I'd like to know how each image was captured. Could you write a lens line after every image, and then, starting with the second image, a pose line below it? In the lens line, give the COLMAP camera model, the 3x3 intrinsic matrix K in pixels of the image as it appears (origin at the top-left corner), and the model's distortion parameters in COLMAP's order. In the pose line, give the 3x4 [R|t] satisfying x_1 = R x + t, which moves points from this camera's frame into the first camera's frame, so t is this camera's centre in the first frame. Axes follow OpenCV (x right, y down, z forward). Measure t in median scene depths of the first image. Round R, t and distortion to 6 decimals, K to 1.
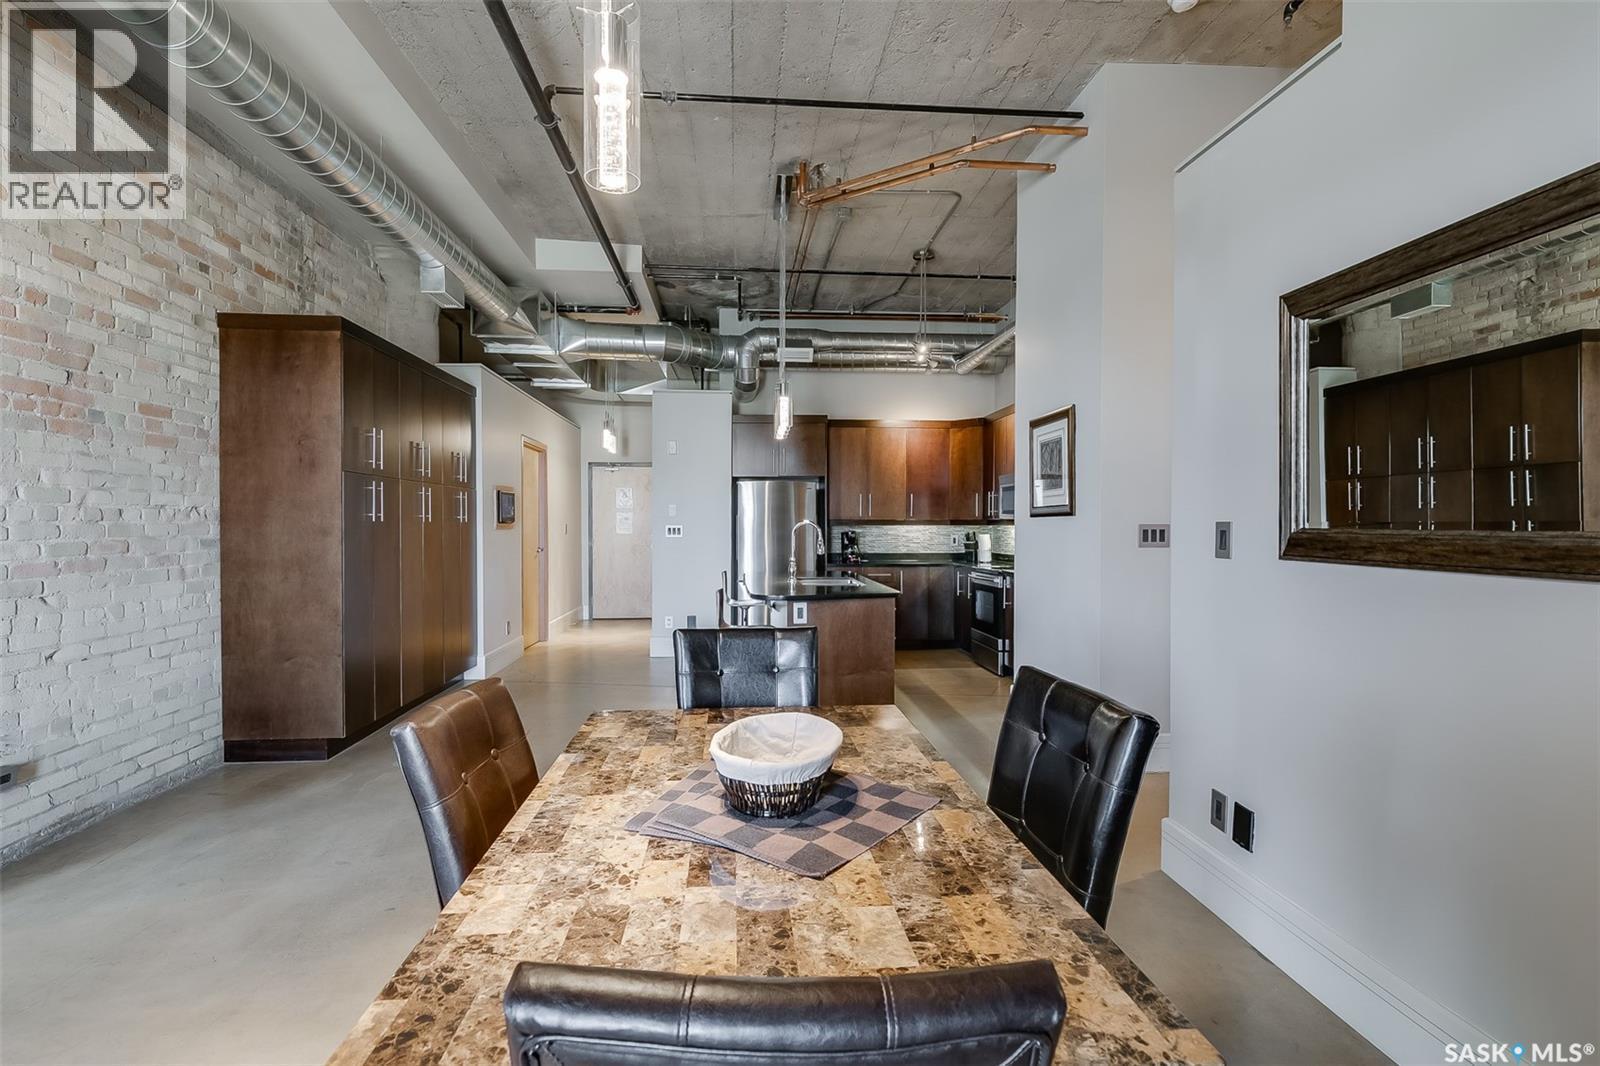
lens RADIAL K [[750.4, 0, 795.7], [0, 750.4, 526.6], [0, 0, 1]] dist [0.004375, -0.000778]
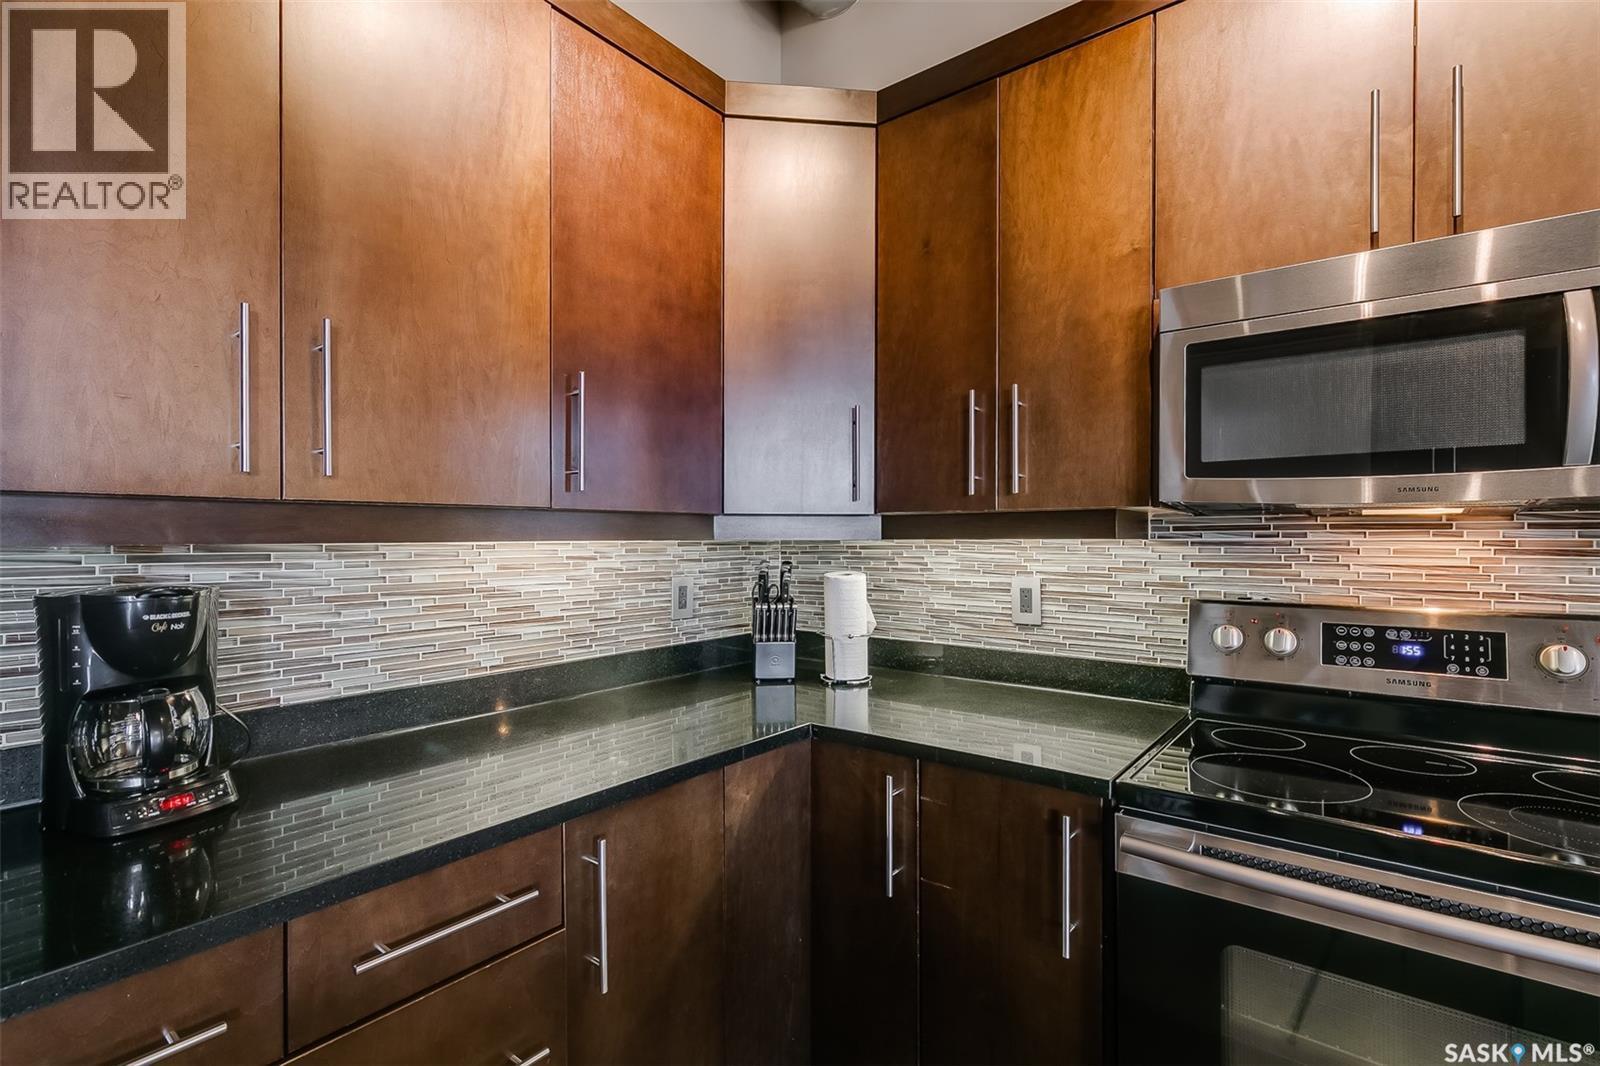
lens RADIAL K [[729.6, 0, 801.4], [0, 729.6, 537.0], [0, 0, 1]] dist [0.002158, -0.001758]
pose [[0.685960, -0.002793, 0.727633, 0.059835], [0.004530, 0.999990, -0.000433, -0.002055], [-0.727625, 0.003593, 0.685966, 0.831291]]
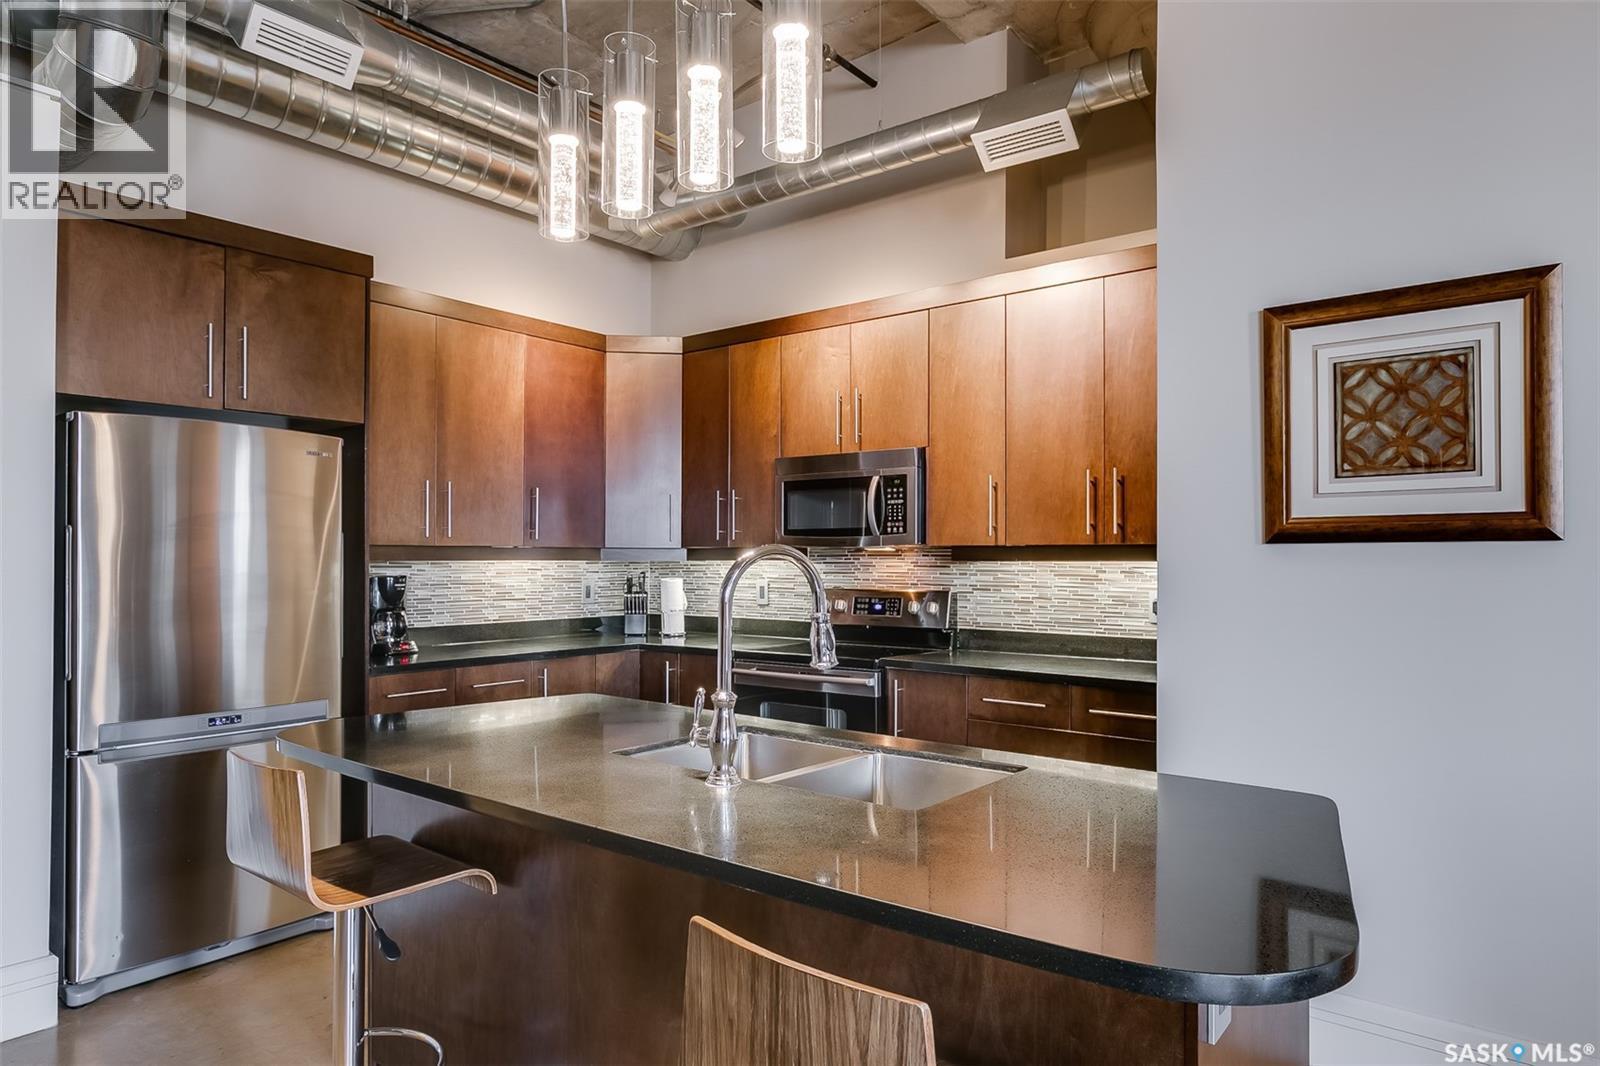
lens RADIAL K [[1027.6, 0, 800.0], [0, 1027.6, 545.9], [0, 0, 1]] dist [0.004632, 0.002446]
pose [[0.699859, 0.009318, 0.714220, -0.163446], [0.001561, 0.999893, -0.014575, -0.000917], [-0.714279, 0.011315, 0.699770, 0.470966]]
